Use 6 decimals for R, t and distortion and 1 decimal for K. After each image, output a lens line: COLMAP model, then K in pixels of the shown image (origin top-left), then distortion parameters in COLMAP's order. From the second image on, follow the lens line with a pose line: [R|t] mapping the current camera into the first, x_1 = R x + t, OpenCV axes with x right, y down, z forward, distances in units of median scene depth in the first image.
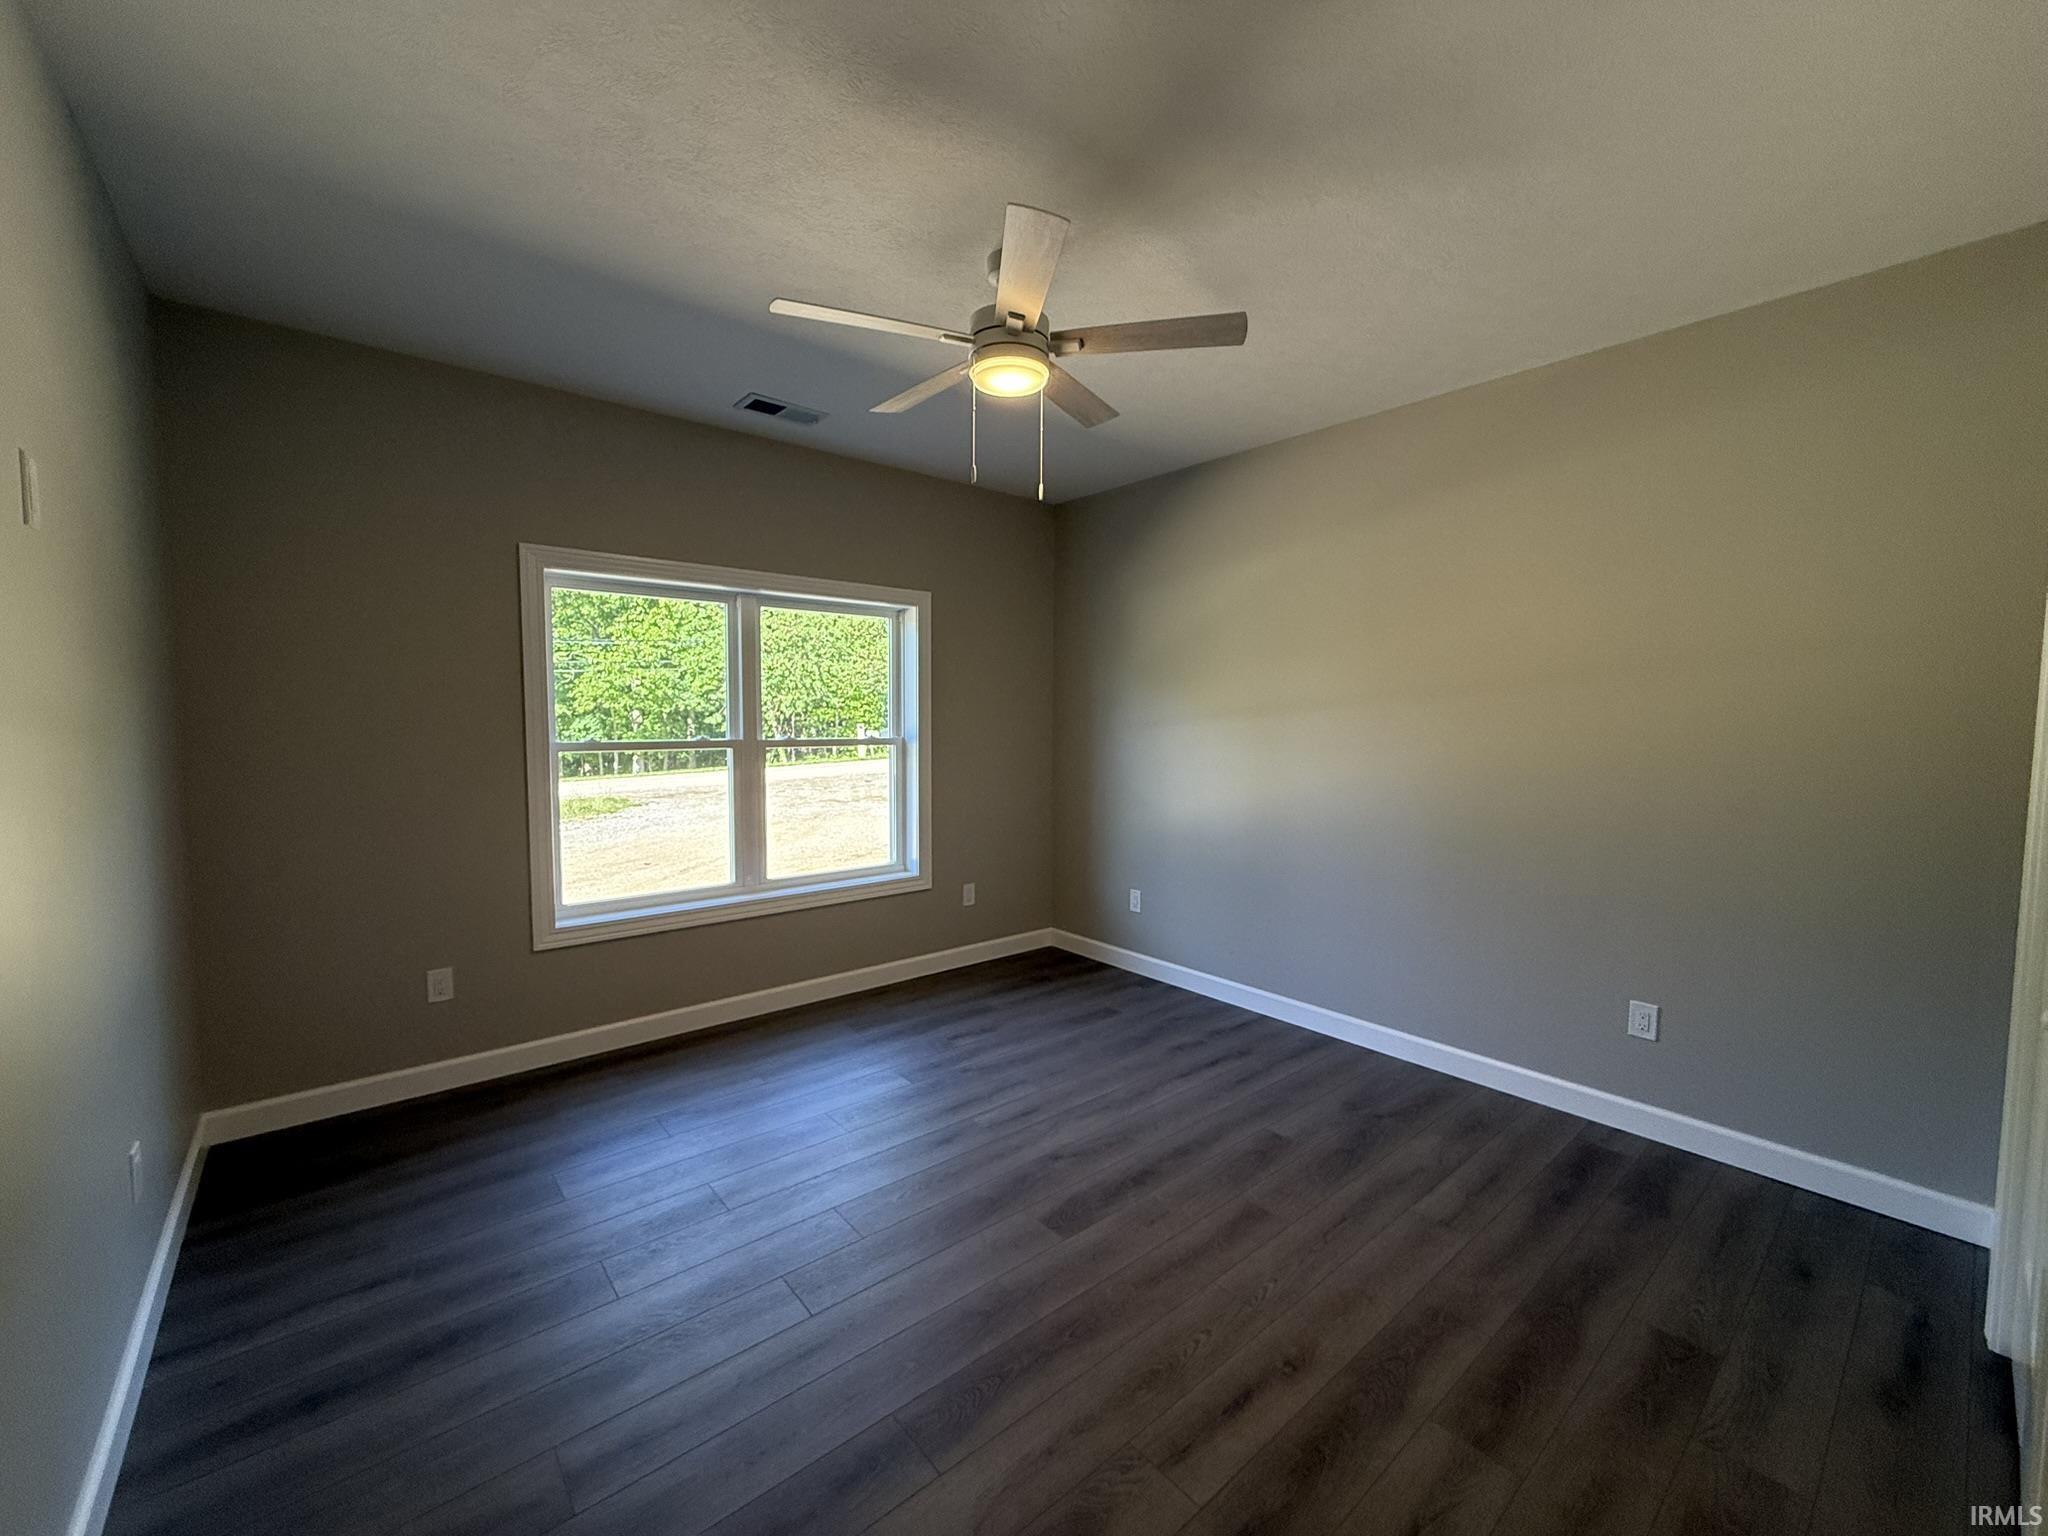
lens RADIAL K [[816.1, 0, 1019.7], [0, 816.1, 763.0], [0, 0, 1]] dist [-0.000789, 0.000106]
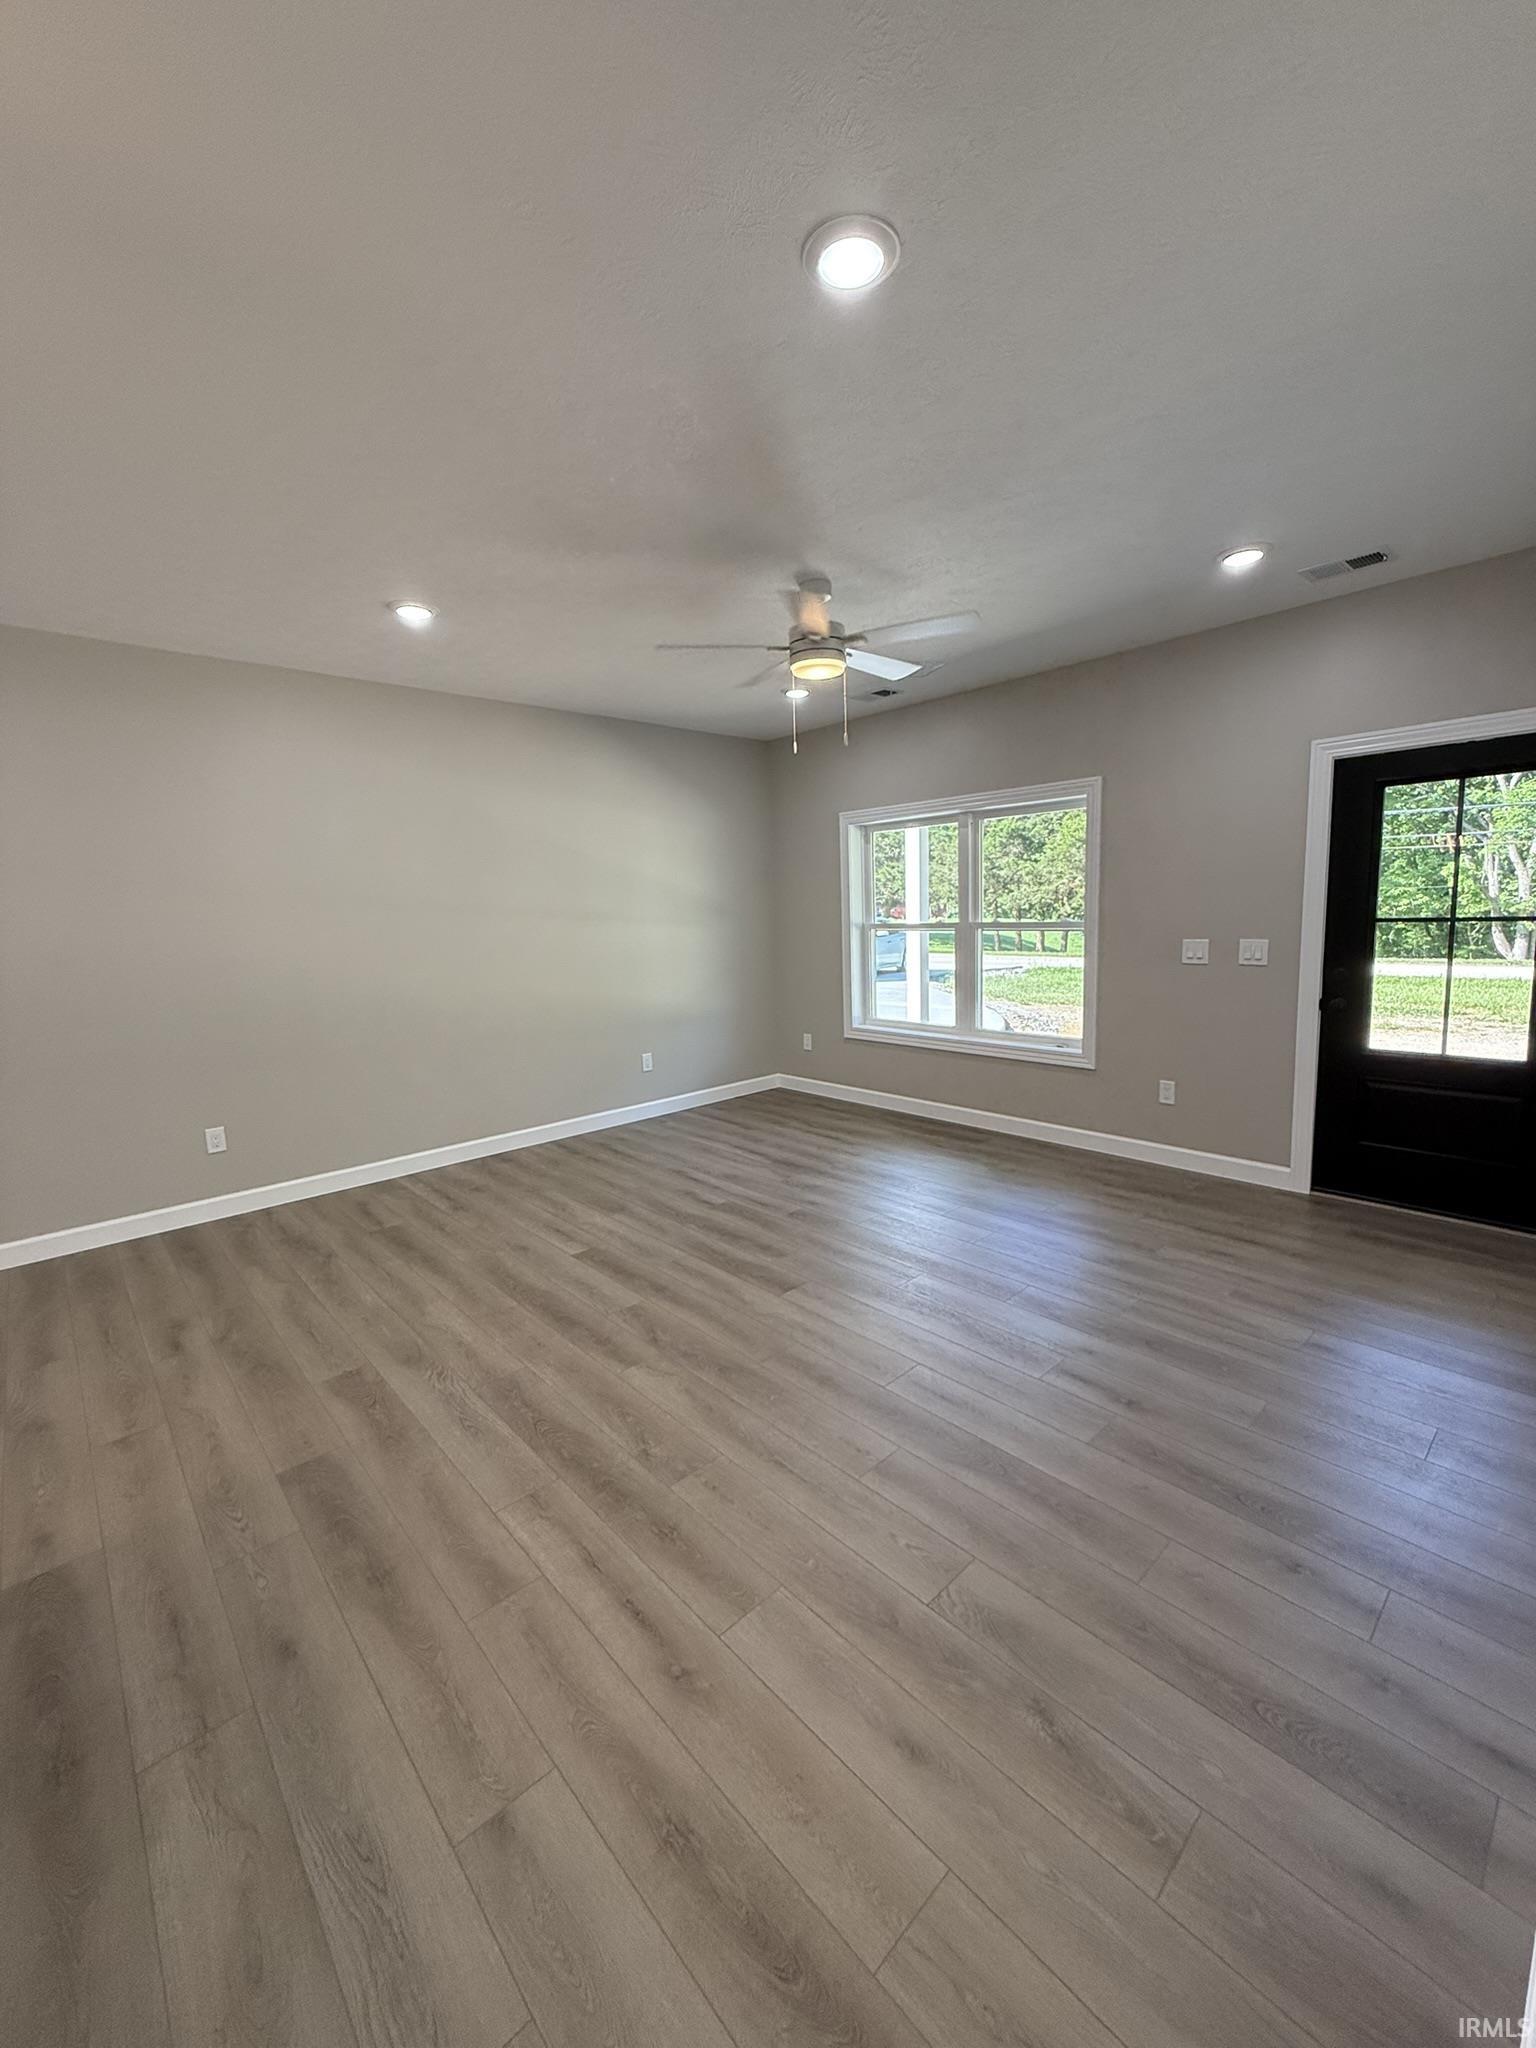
lens RADIAL K [[816.1, 0, 771.8], [0, 816.1, 1017.3], [0, 0, 1]] dist [-0.000789, 0.000106]
pose [[0.032354, 0.118449, -0.992433, 0.987728], [-0.023450, 0.992769, 0.117724, -0.024989], [0.999201, 0.019463, 0.034898, 0.619466]]
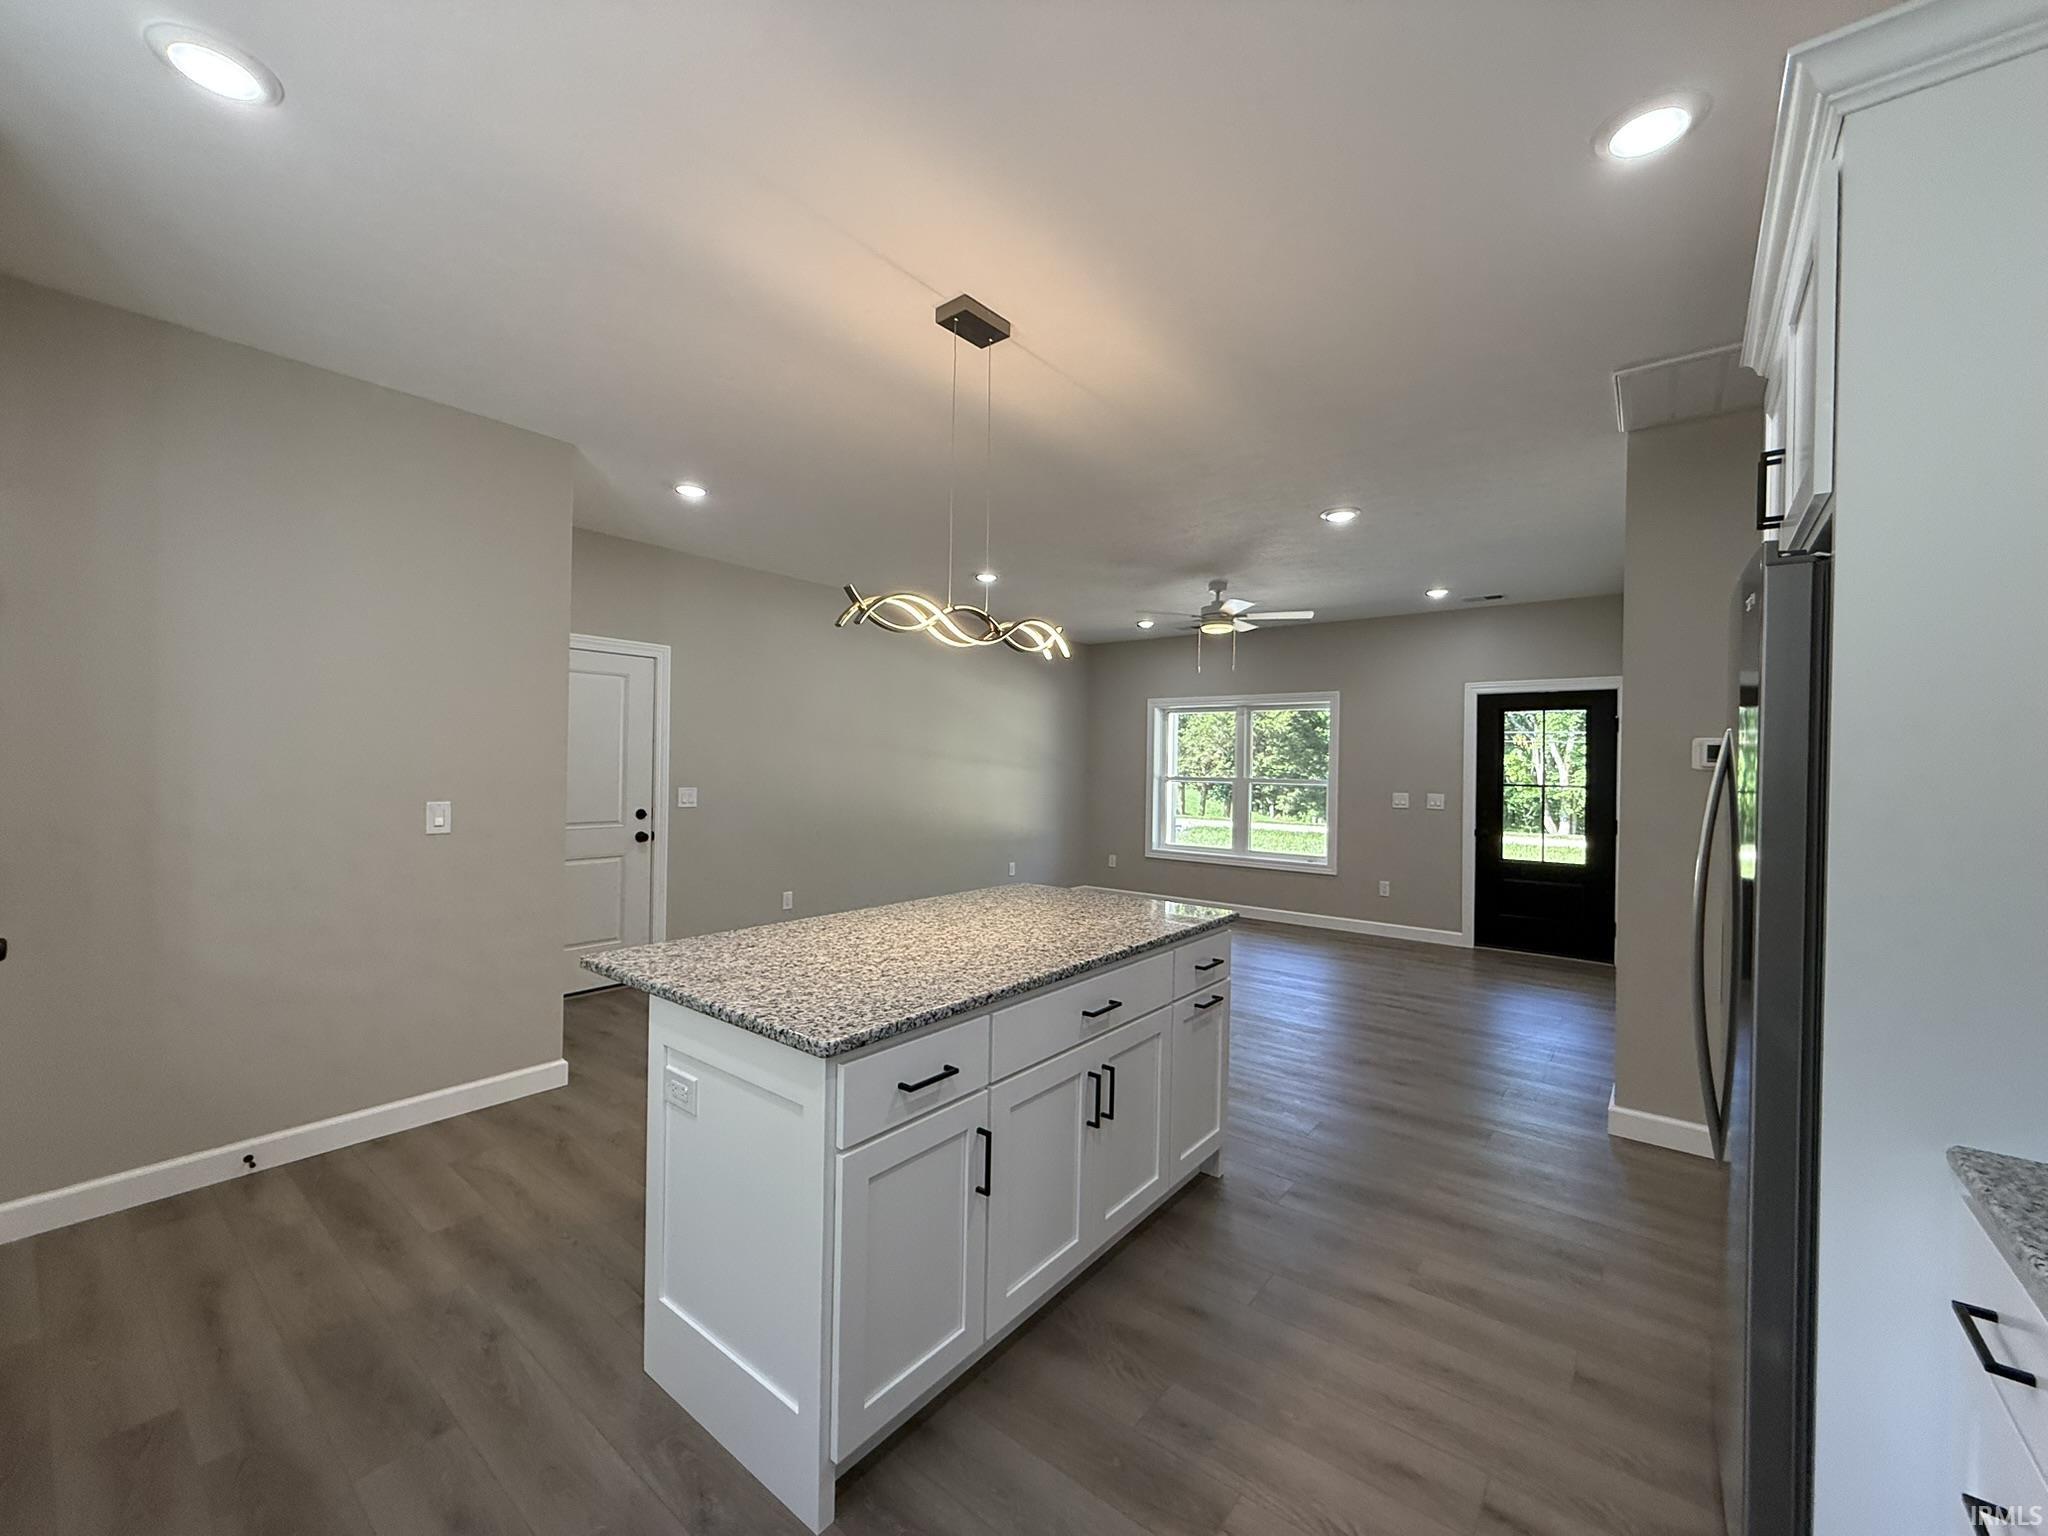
lens RADIAL K [[816.1, 0, 1019.9], [0, 816.1, 764.1], [0, 0, 1]] dist [-0.000789, 0.000106]
pose [[0.184907, -0.013850, -0.982658, 1.488622], [-0.070031, 0.997173, -0.027232, 0.027365], [0.980258, 0.073852, 0.183414, 0.099294]]
